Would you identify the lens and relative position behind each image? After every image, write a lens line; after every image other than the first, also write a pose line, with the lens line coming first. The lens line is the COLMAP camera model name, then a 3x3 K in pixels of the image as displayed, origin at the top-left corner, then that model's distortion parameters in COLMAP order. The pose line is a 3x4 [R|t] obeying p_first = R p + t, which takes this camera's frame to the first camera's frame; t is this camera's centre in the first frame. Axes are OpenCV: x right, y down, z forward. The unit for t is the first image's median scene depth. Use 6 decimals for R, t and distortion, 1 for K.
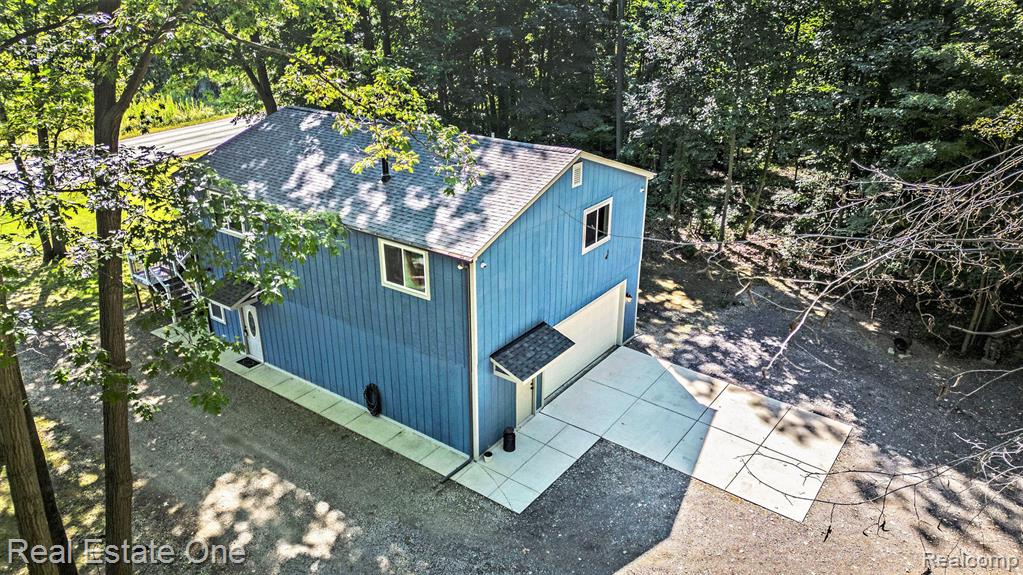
lens RADIAL K [[721.7, 0, 510.6], [0, 721.7, 284.9], [0, 0, 1]] dist [0.027444, -0.005627]
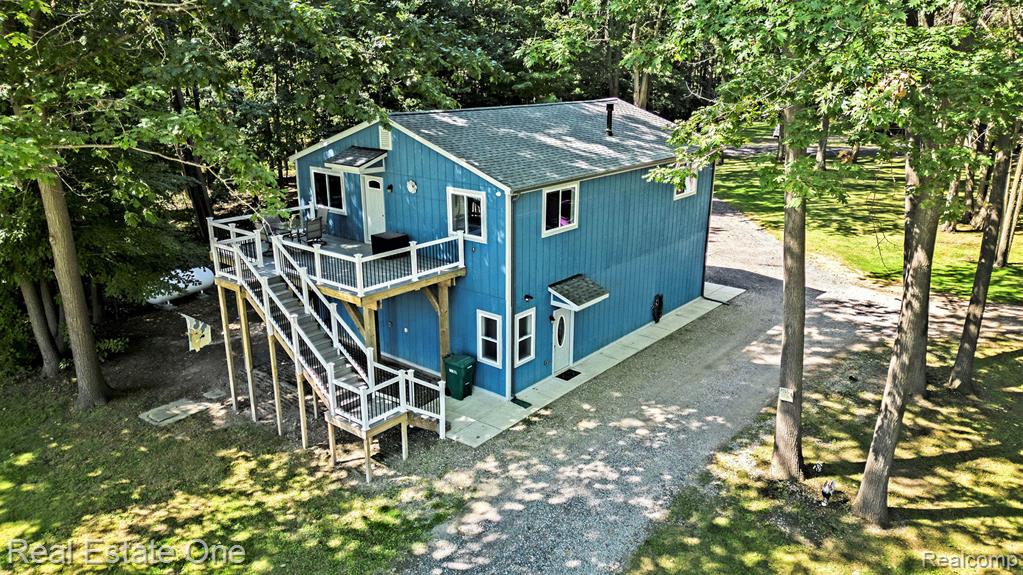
lens RADIAL K [[721.7, 0, 509.3], [0, 721.7, 291.6], [0, 0, 1]] dist [0.027444, -0.005627]
pose [[0.057820, -0.293857, 0.954099, -1.338785], [0.393754, 0.884935, 0.248693, -0.268540], [-0.917395, 0.361301, 0.166874, 0.984613]]
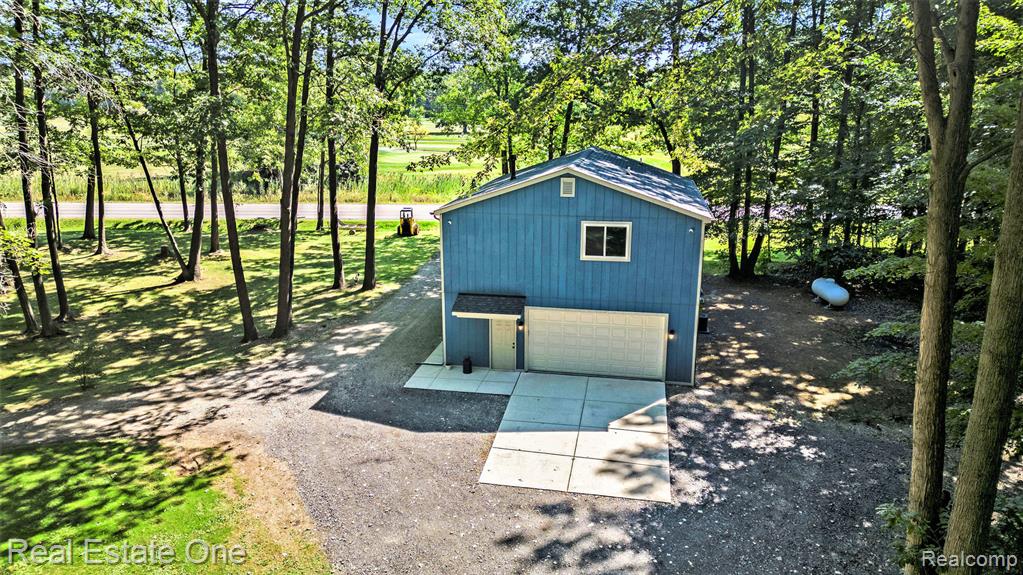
lens RADIAL K [[721.7, 0, 511.0], [0, 721.7, 289.4], [0, 0, 1]] dist [0.027444, -0.005627]
pose [[0.435275, 0.232122, -0.869859, 1.075370], [-0.352111, 0.933122, 0.072808, -0.040859], [0.828585, 0.274595, 0.487897, 0.326264]]
